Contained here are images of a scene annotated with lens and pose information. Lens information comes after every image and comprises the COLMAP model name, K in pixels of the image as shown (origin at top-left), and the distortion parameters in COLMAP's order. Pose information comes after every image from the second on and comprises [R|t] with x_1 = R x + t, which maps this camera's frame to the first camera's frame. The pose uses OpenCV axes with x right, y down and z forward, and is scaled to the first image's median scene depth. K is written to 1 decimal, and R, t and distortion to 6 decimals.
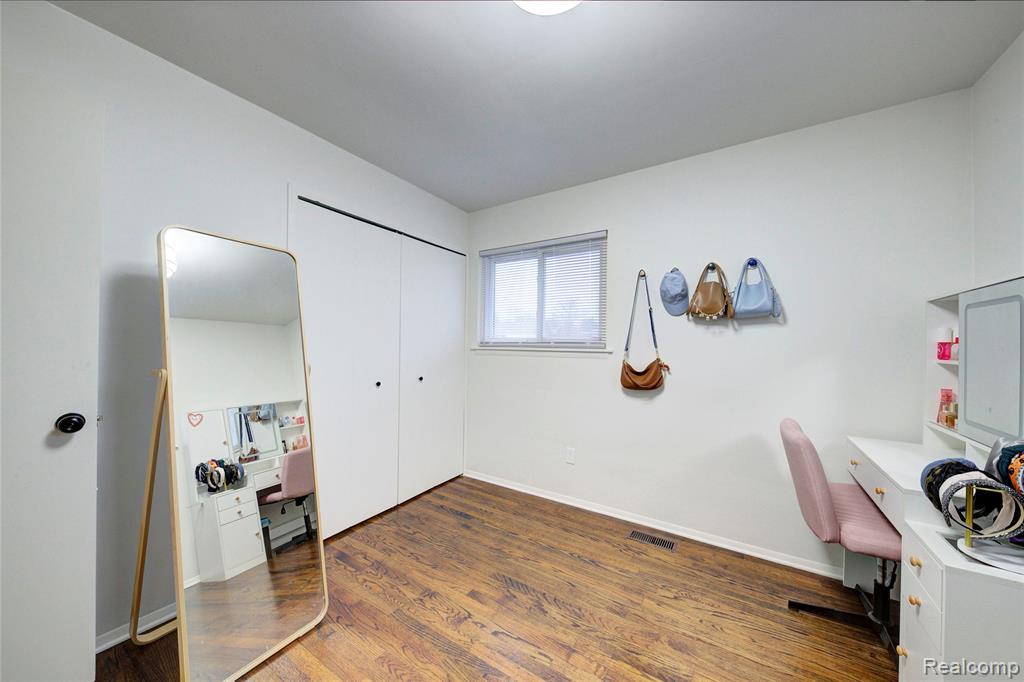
lens RADIAL K [[349.7, 0, 514.6], [0, 349.7, 343.6], [0, 0, 1]] dist [-0.001439, -0.000128]
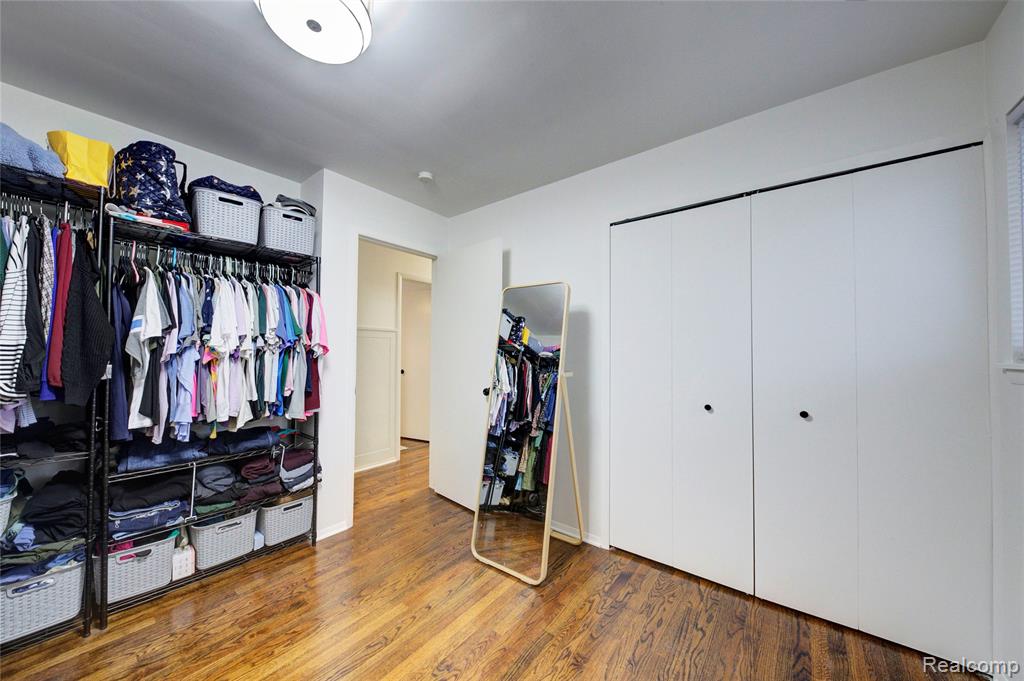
lens RADIAL K [[349.7, 0, 514.4], [0, 349.7, 348.2], [0, 0, 1]] dist [-0.001439, -0.000128]
pose [[-0.101647, -0.026653, -0.994463, 0.507206], [-0.003312, 0.999645, -0.026453, 0.007226], [0.994815, 0.000605, -0.101700, 0.792548]]
